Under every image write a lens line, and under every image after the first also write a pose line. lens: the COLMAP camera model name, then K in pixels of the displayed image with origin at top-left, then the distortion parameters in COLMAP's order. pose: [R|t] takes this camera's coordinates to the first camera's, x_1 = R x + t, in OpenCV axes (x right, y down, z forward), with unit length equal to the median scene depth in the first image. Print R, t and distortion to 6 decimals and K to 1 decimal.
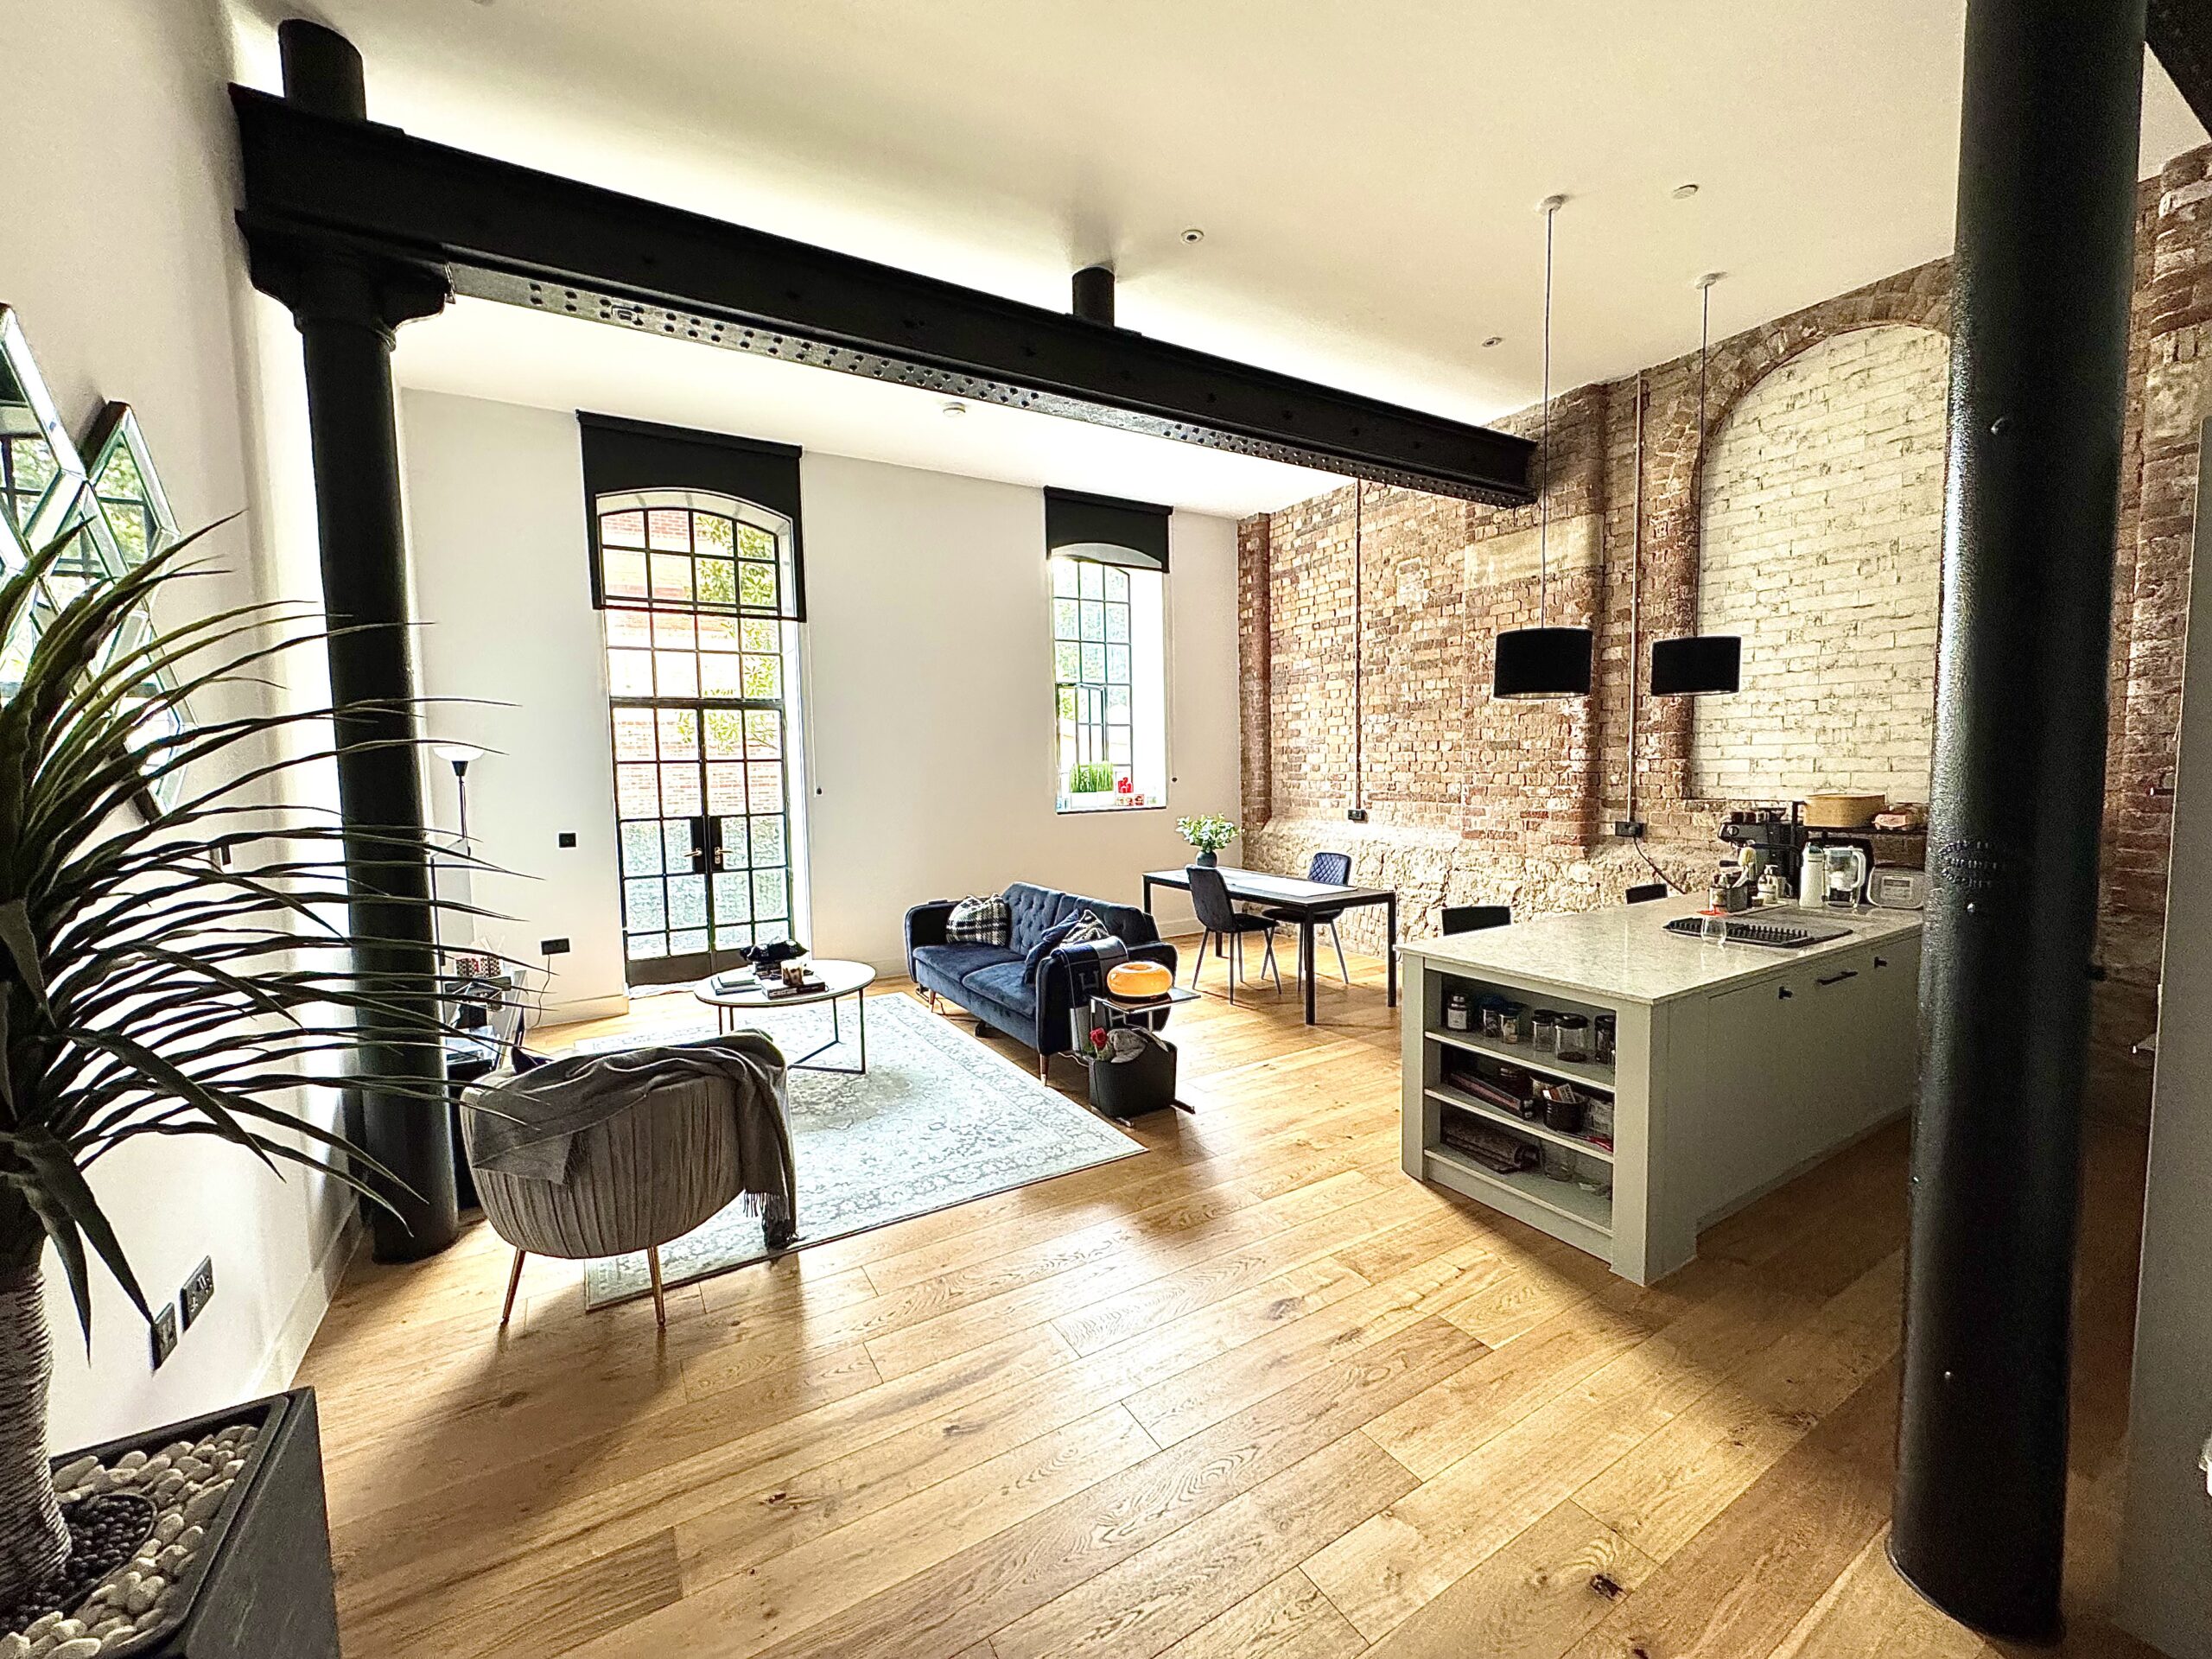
lens RADIAL K [[884.5, 0, 1118.6], [0, 884.5, 826.8], [0, 0, 1]] dist [-0.000327, 0.000259]
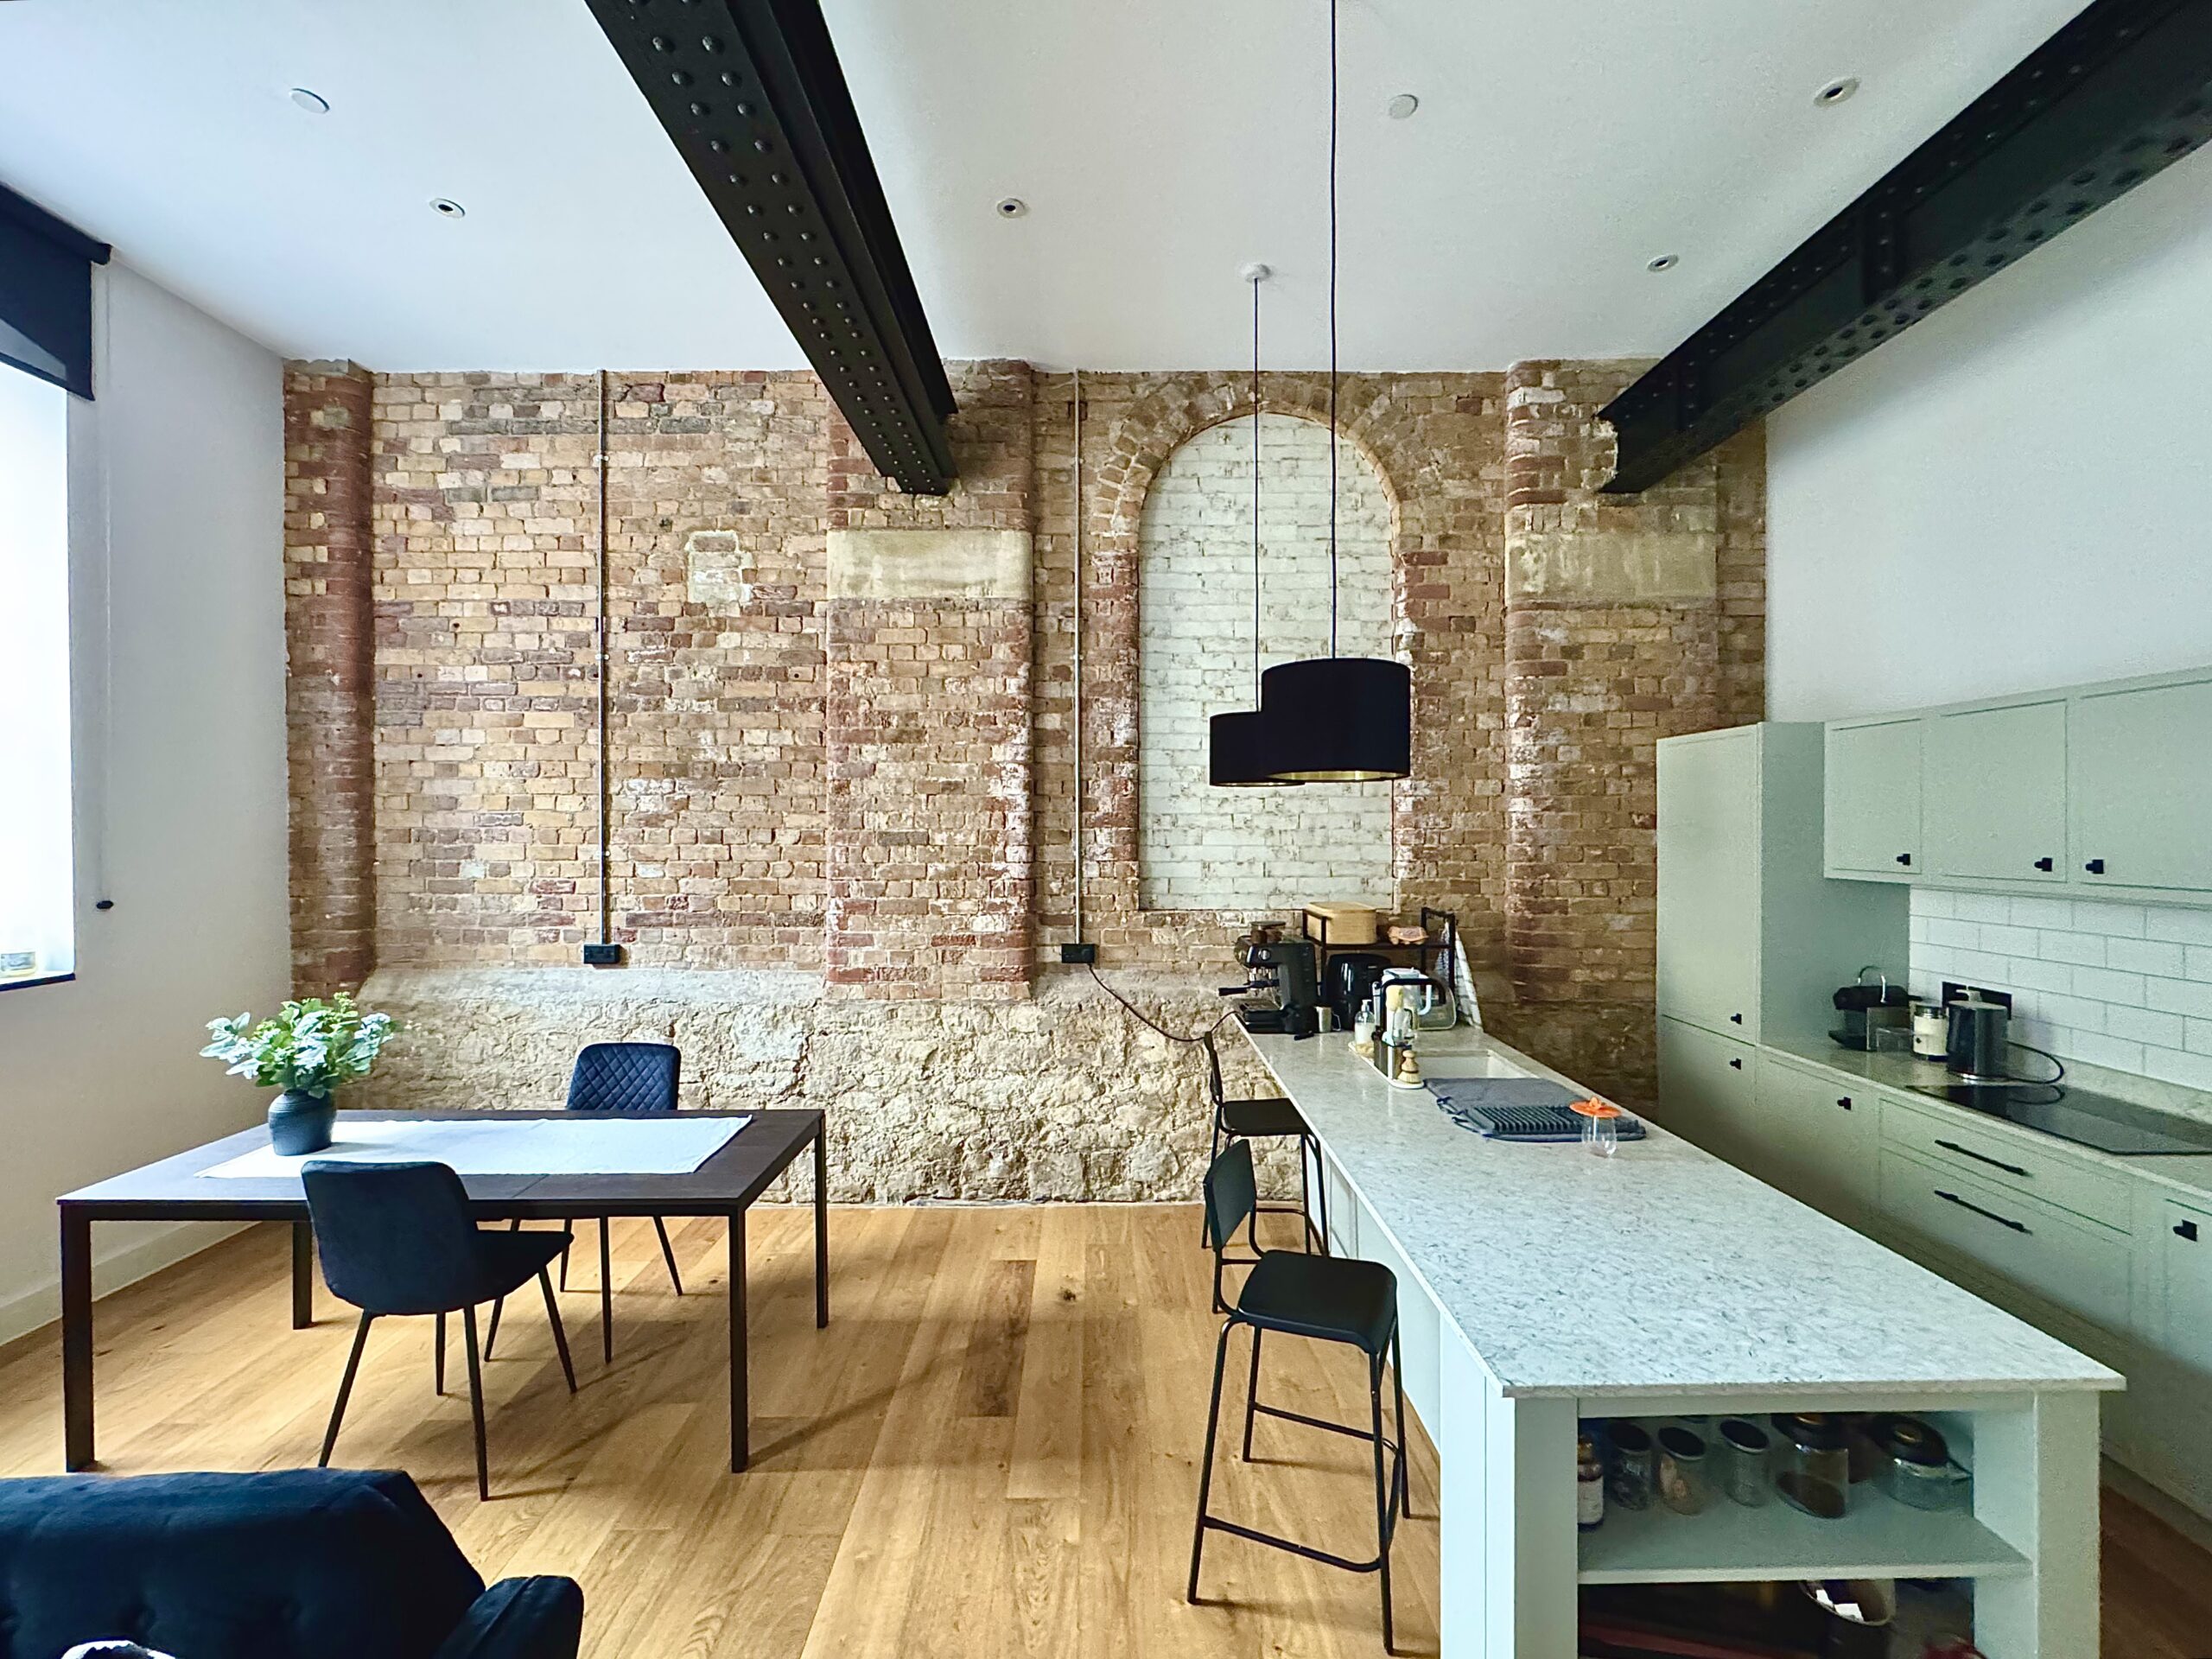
lens RADIAL K [[884.5, 0, 1070.4], [0, 884.5, 825.2], [0, 0, 1]] dist [-0.000327, 0.000259]
pose [[0.518407, 0.014763, 0.855006, -0.072165], [0.051579, 0.997491, -0.048497, -0.064811], [-0.853577, 0.069242, 0.516345, 0.557570]]
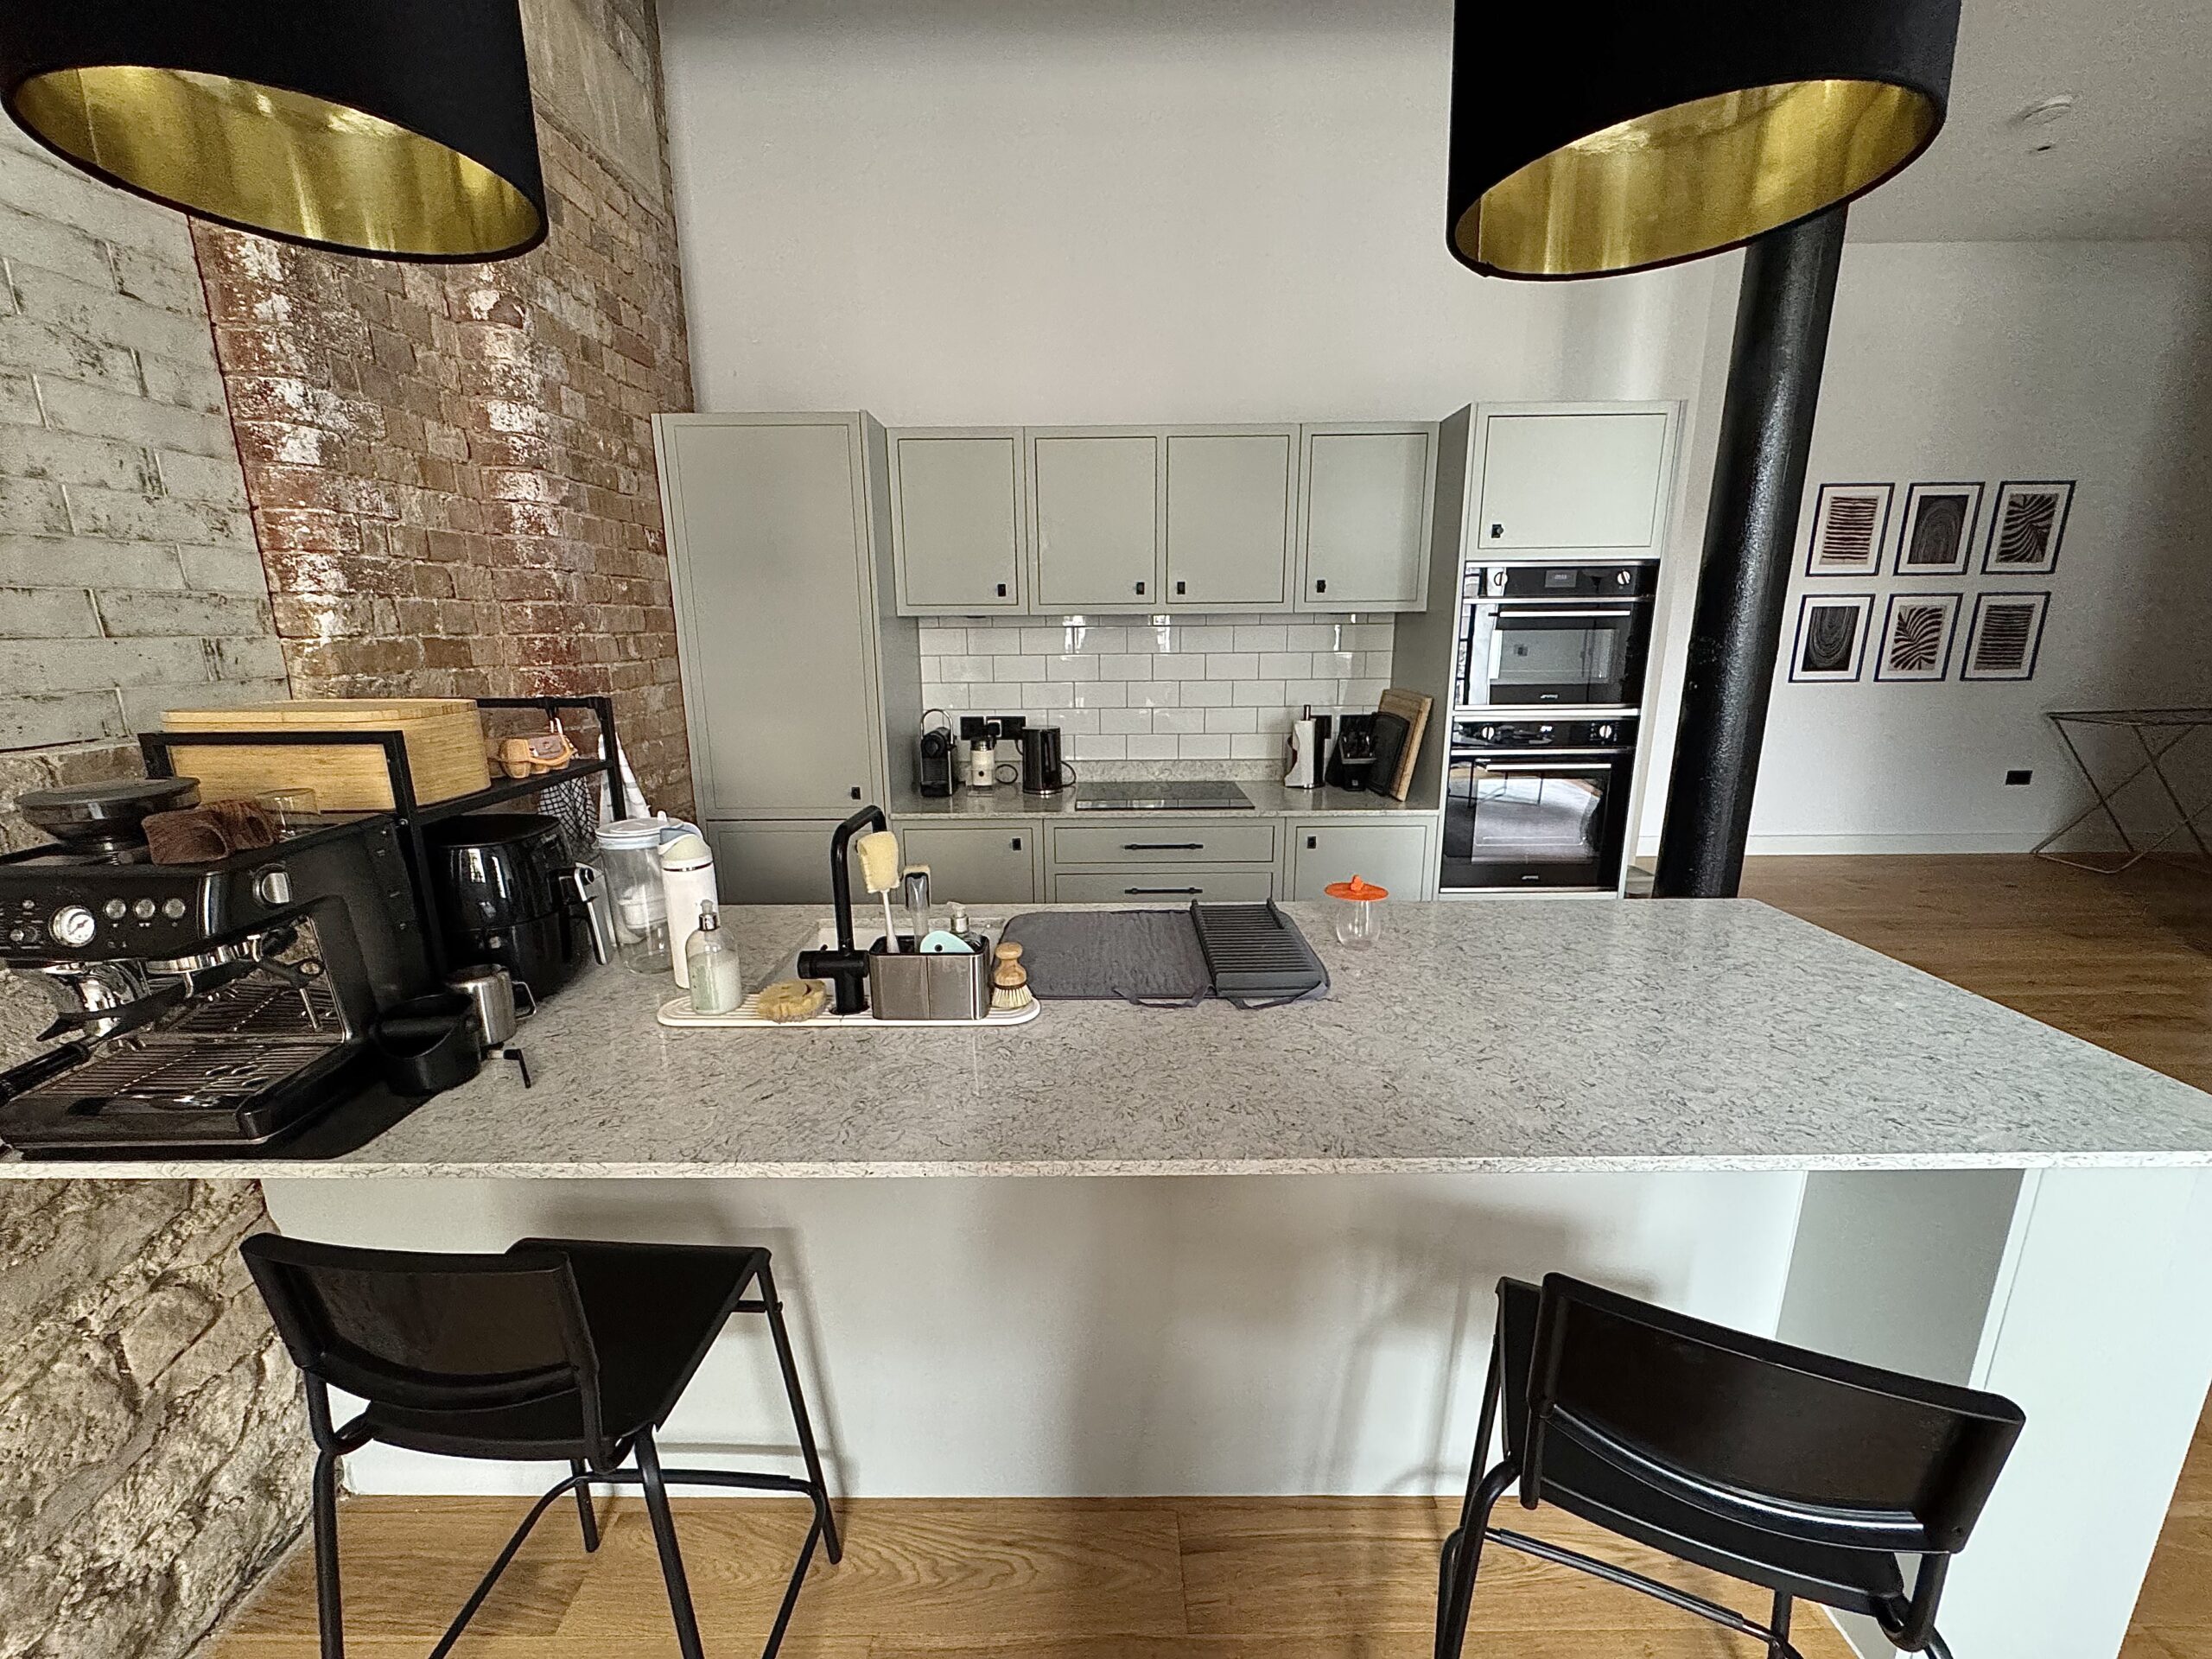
lens RADIAL K [[884.5, 0, 1162.7], [0, 884.5, 827.9], [0, 0, 1]] dist [-0.000327, 0.000259]
pose [[-0.864923, -0.093711, 0.493078, 0.287486], [0.053142, 0.959794, 0.275630, -0.048129], [-0.499083, 0.264602, -0.825168, 0.820810]]
